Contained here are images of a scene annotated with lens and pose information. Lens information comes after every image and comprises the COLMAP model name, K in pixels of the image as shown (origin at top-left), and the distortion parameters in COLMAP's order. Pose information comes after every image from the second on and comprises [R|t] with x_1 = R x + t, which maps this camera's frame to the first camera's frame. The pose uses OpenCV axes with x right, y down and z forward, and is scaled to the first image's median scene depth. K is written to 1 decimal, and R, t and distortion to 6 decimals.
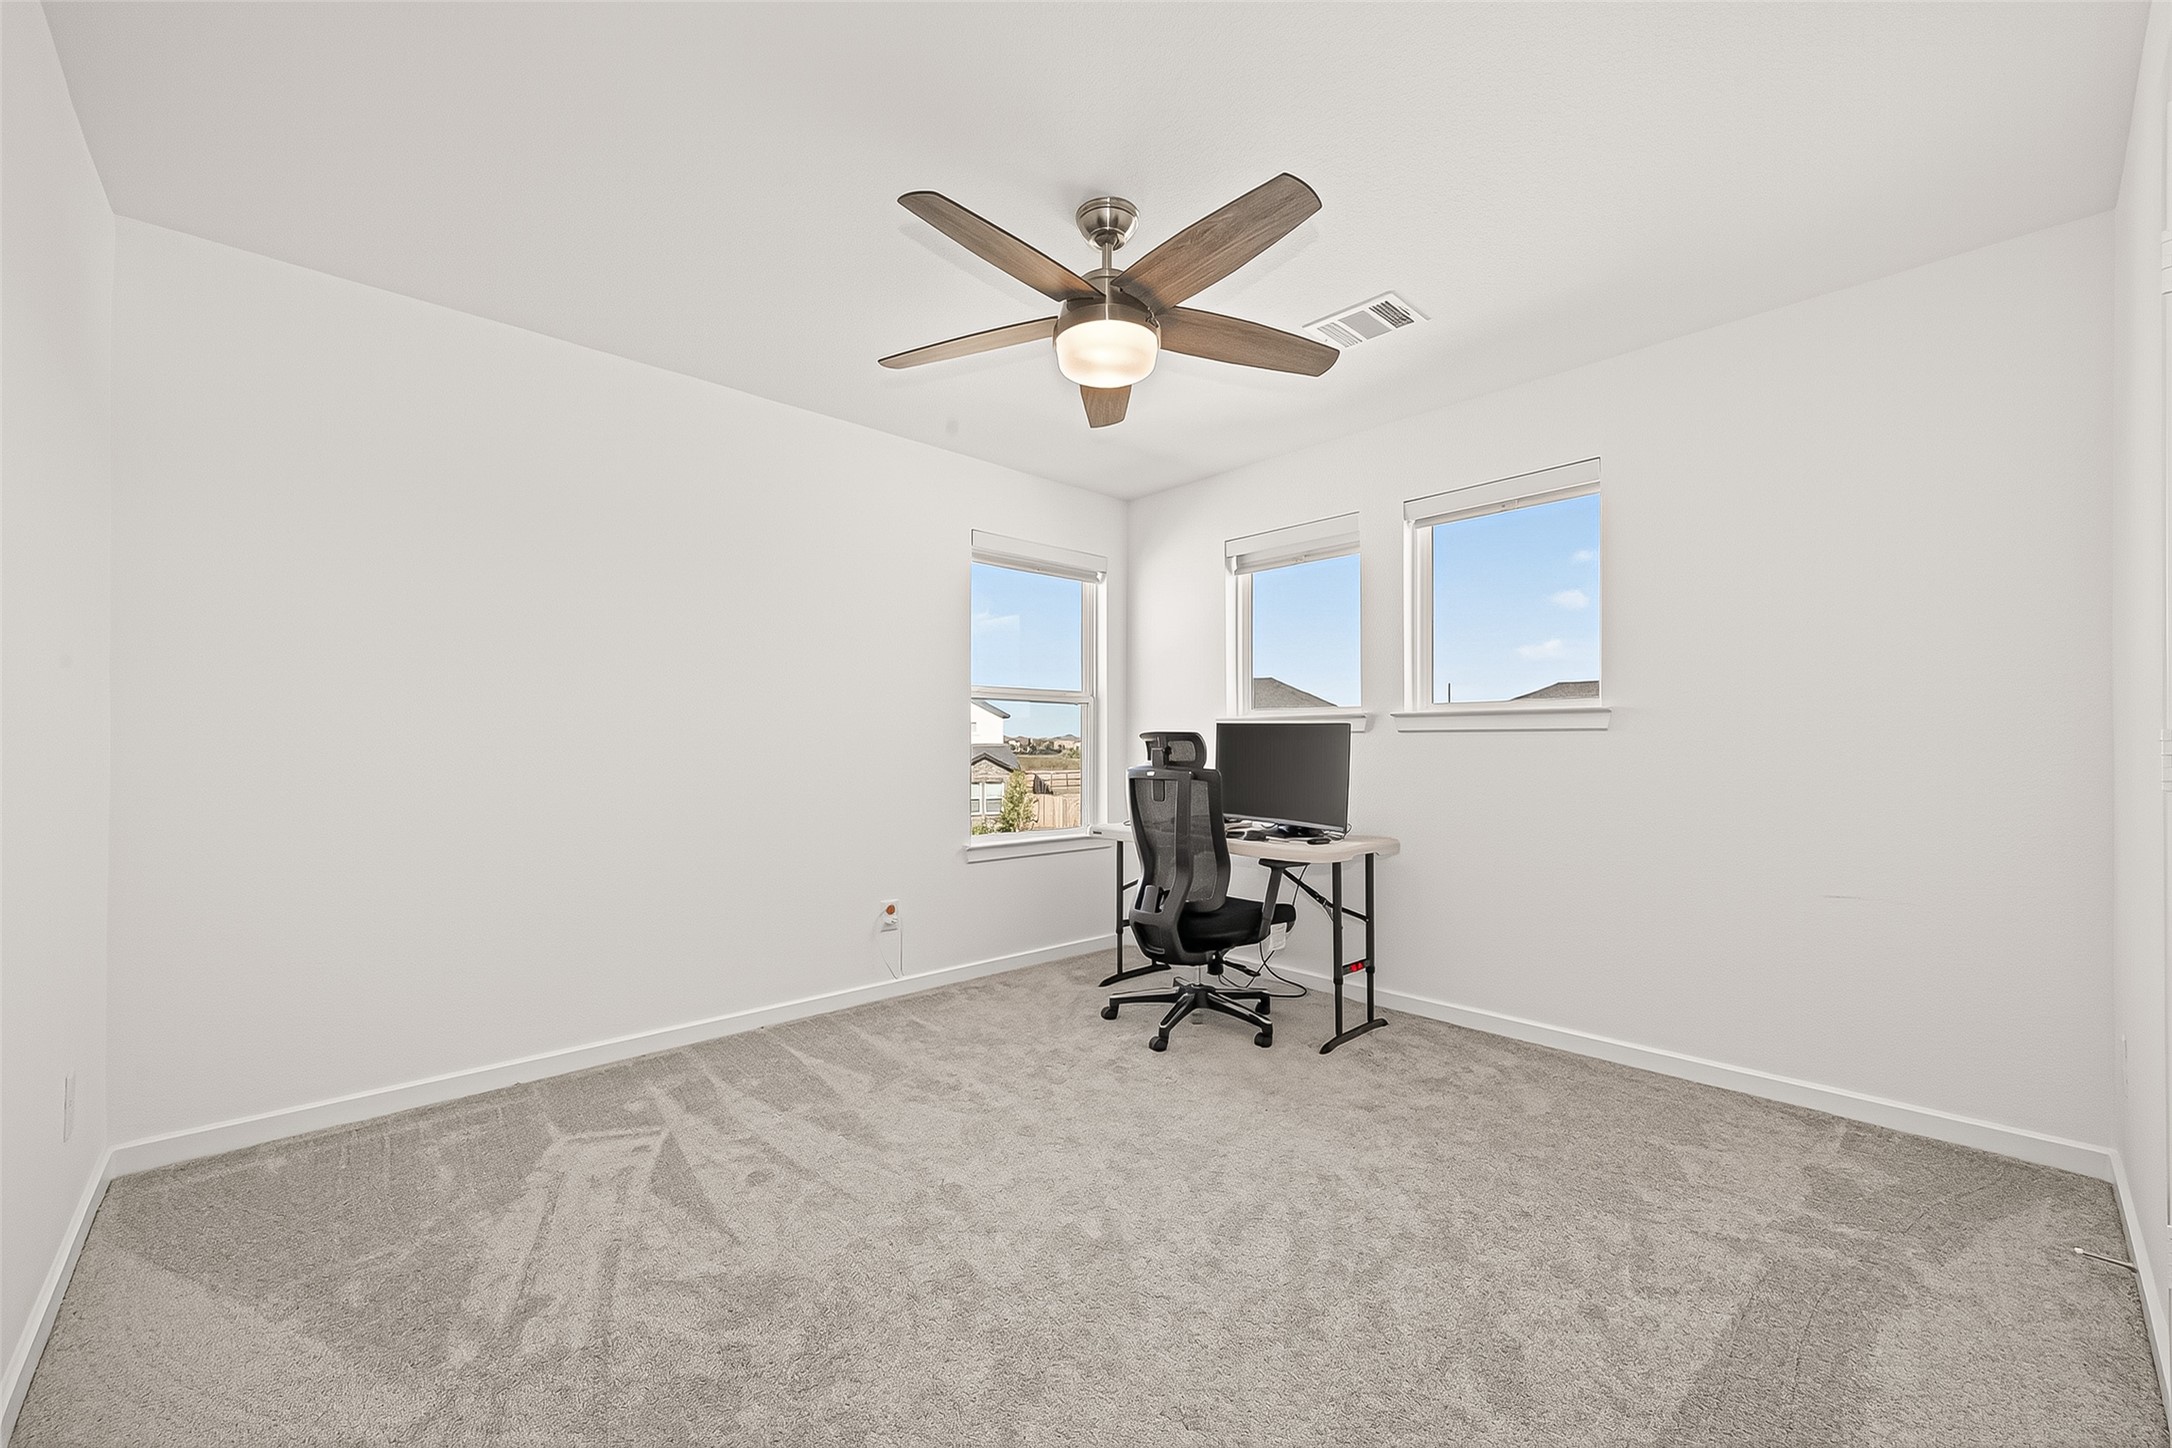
lens RADIAL K [[869.3, 0, 1098.2], [0, 869.3, 729.9], [0, 0, 1]] dist [0.001347, -0.000386]
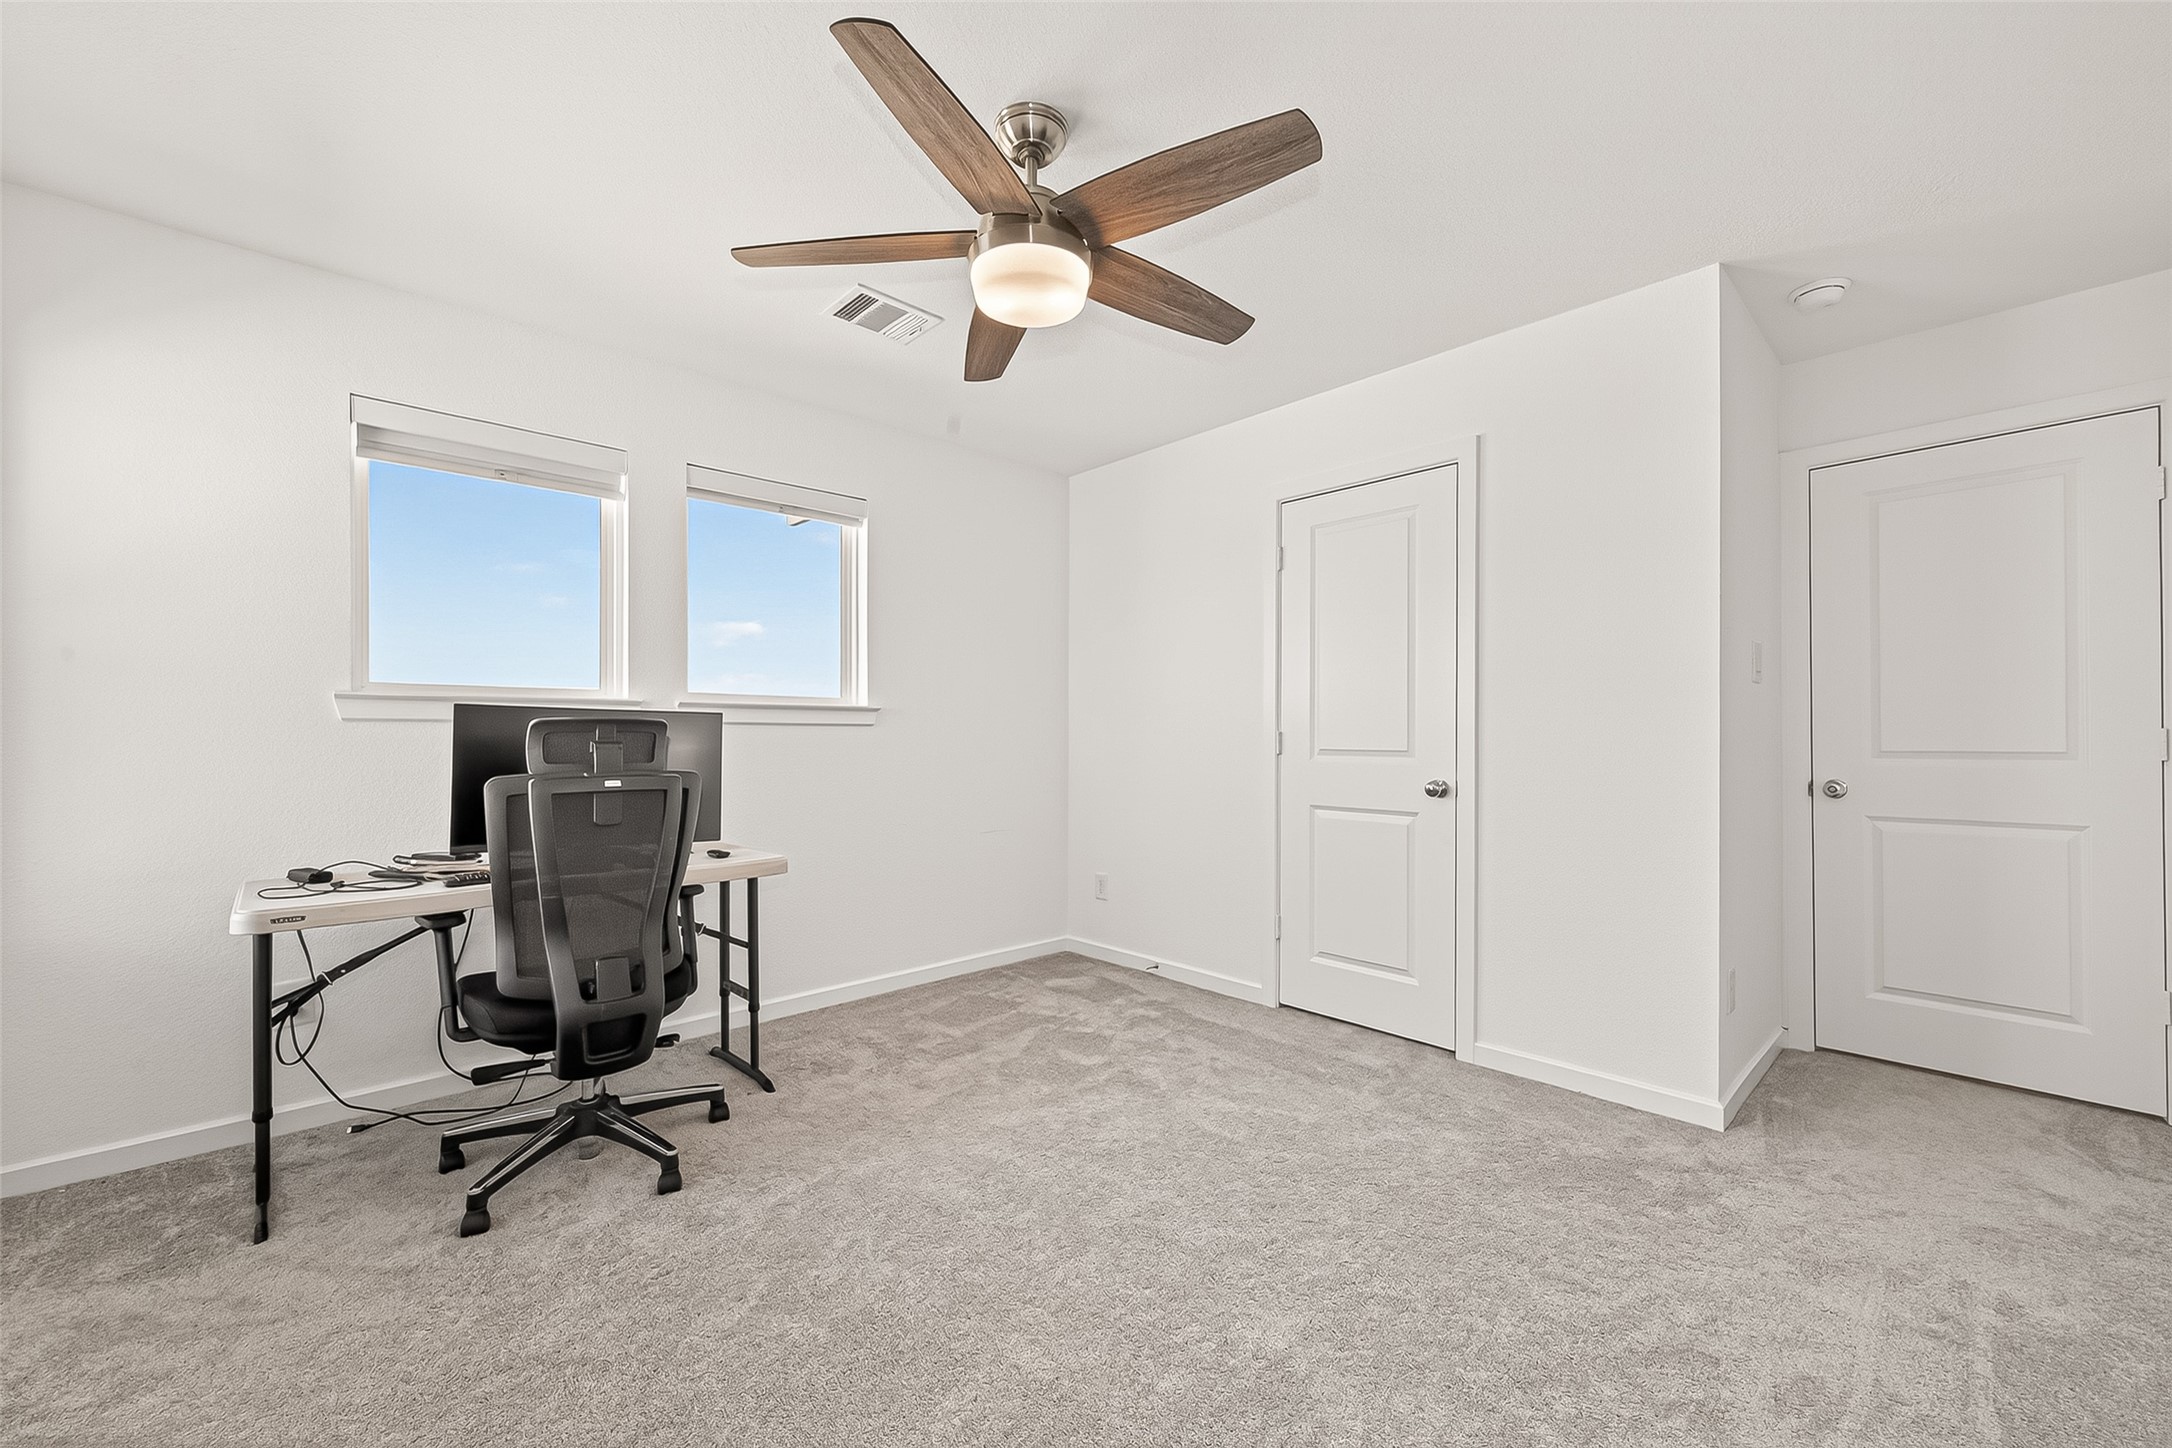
lens RADIAL K [[869.3, 0, 1095.8], [0, 869.3, 735.2], [0, 0, 1]] dist [0.001347, -0.000386]
pose [[-0.012546, -0.003520, 0.999915, -0.643570], [-0.010572, 0.999938, 0.003387, 0.007629], [-0.999865, -0.010528, -0.012583, 0.719406]]
